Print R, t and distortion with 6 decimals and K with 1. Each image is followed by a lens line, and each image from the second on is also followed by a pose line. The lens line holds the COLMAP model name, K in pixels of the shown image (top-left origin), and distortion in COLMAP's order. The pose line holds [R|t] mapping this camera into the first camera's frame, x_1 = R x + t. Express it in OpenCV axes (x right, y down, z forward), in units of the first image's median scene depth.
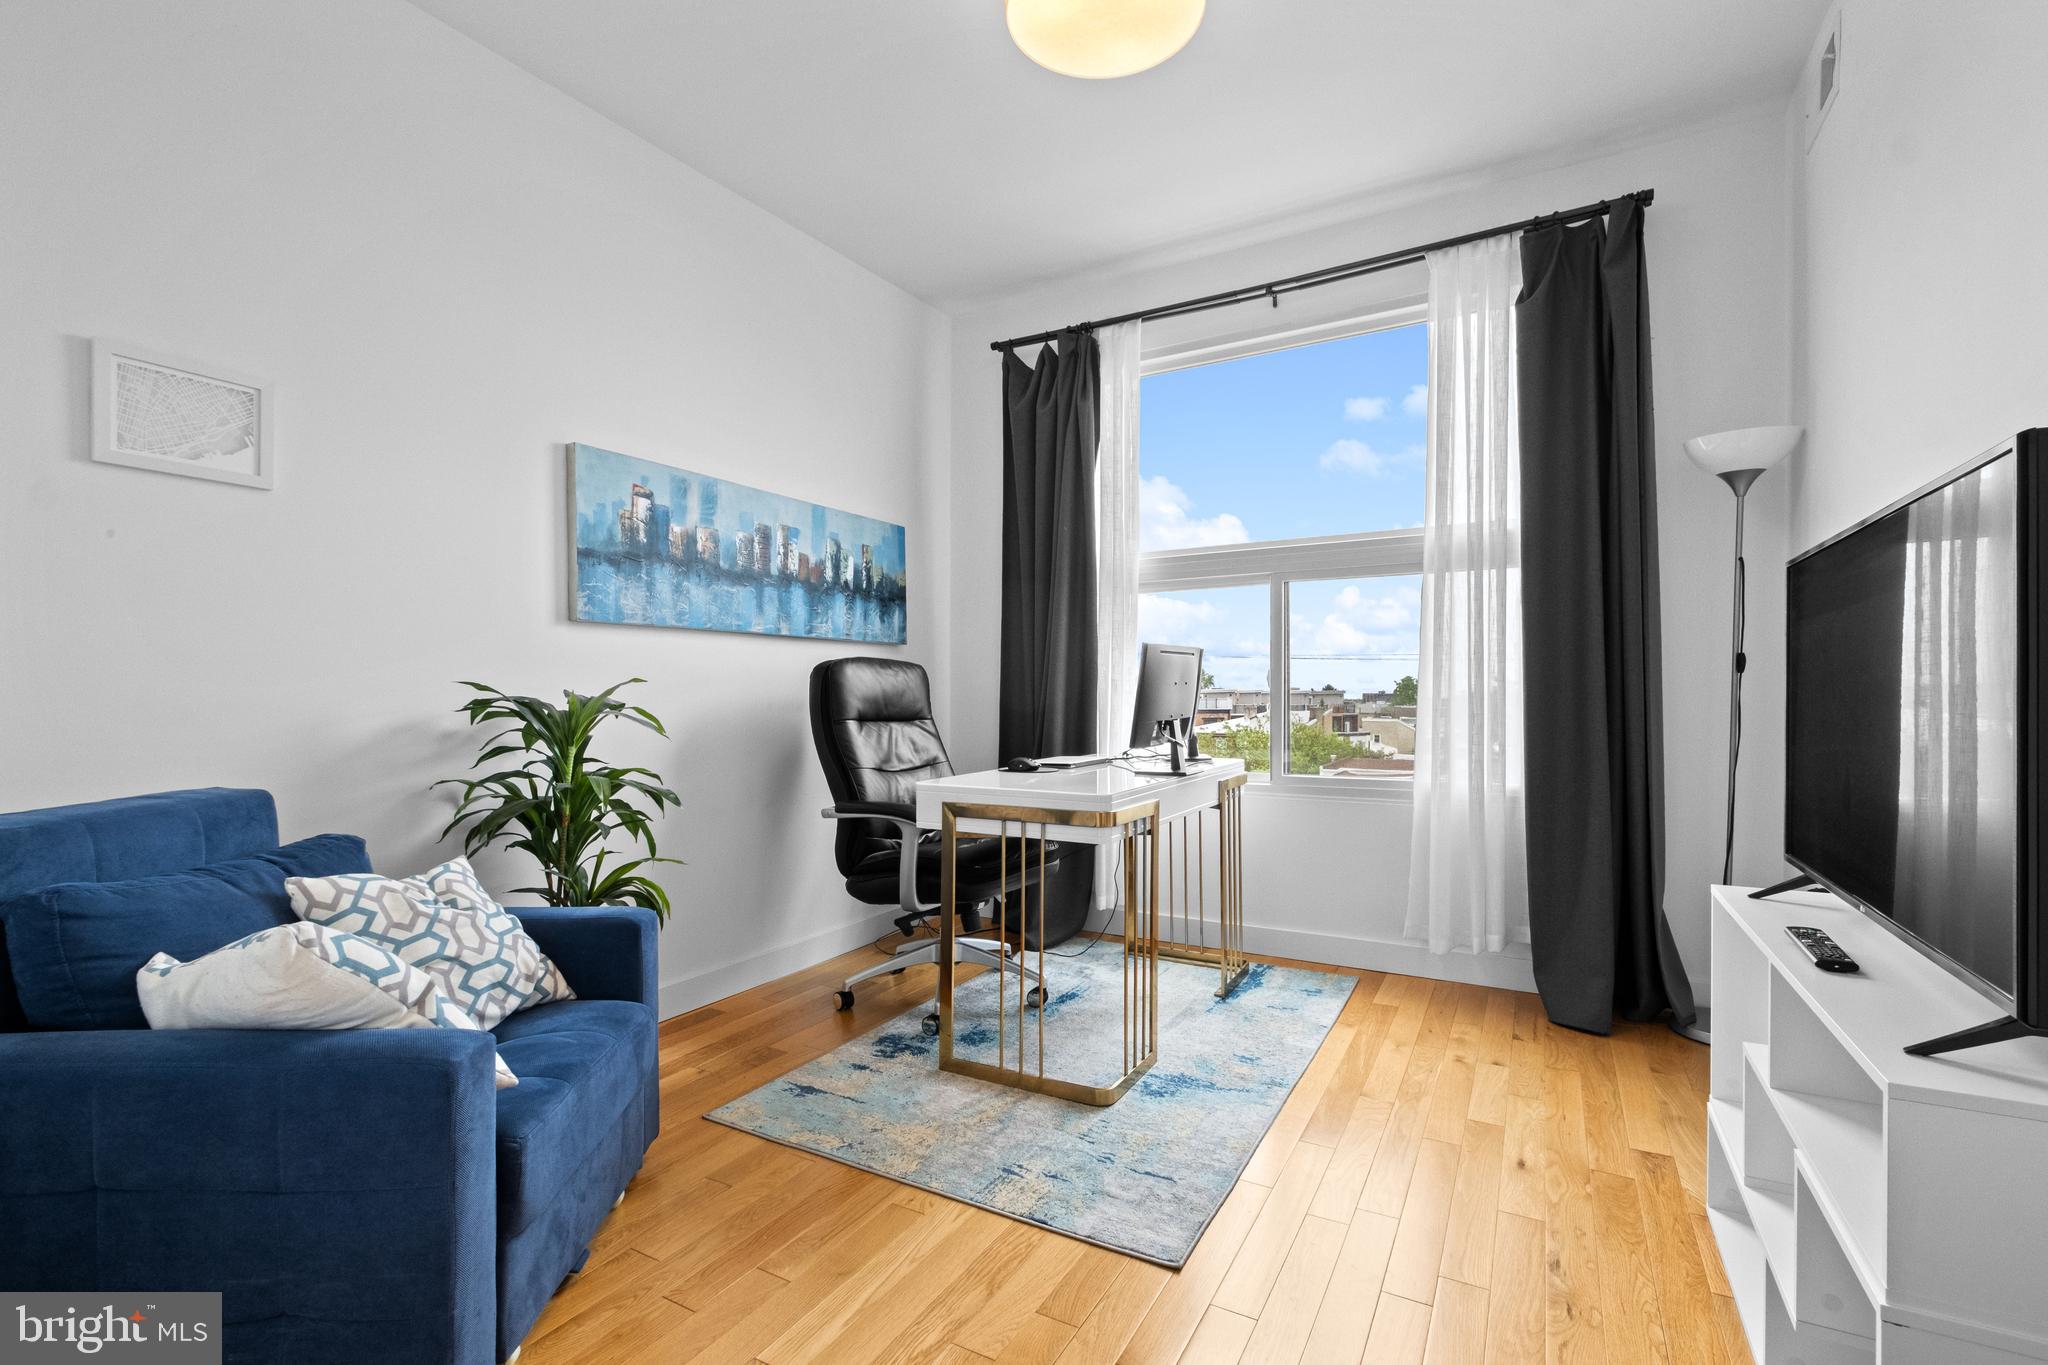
lens RADIAL K [[898.7, 0, 1030.6], [0, 898.7, 690.3], [0, 0, 1]] dist [0.003604, -0.007261]
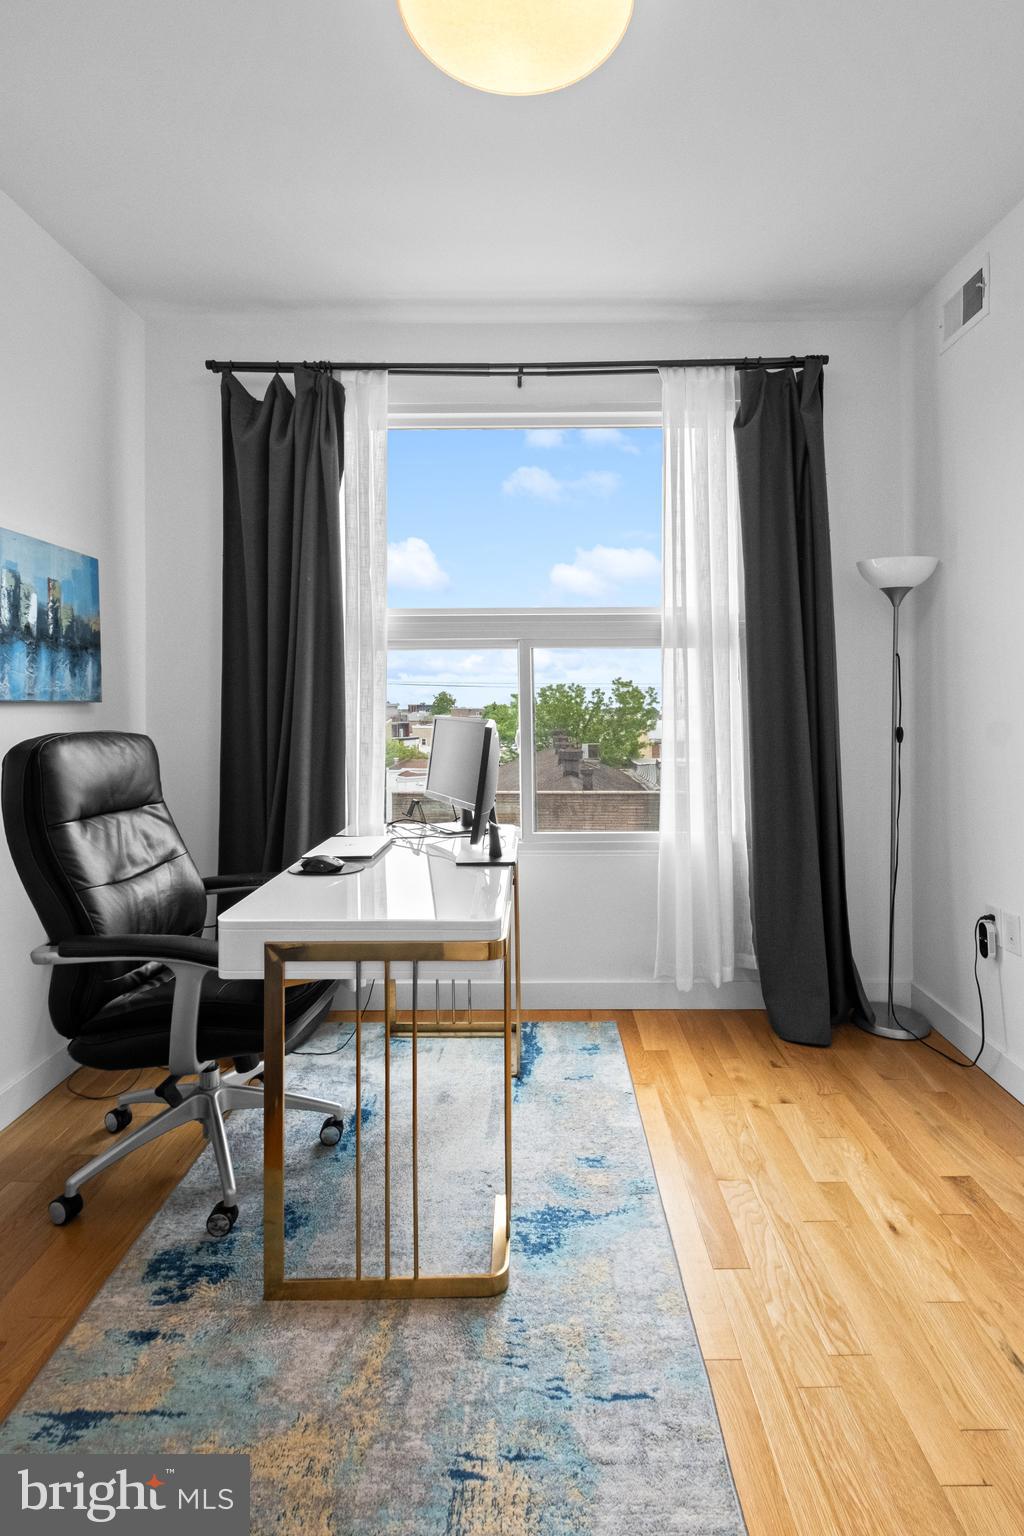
lens RADIAL K [[747.5, 0, 516.1], [0, 747.5, 689.5], [0, 0, 1]] dist [0.010696, -0.011189]
pose [[0.869587, 0.005775, 0.493746, -0.184636], [0.000092, 0.999930, -0.011857, -0.068309], [-0.493780, 0.010356, 0.869525, 0.272067]]
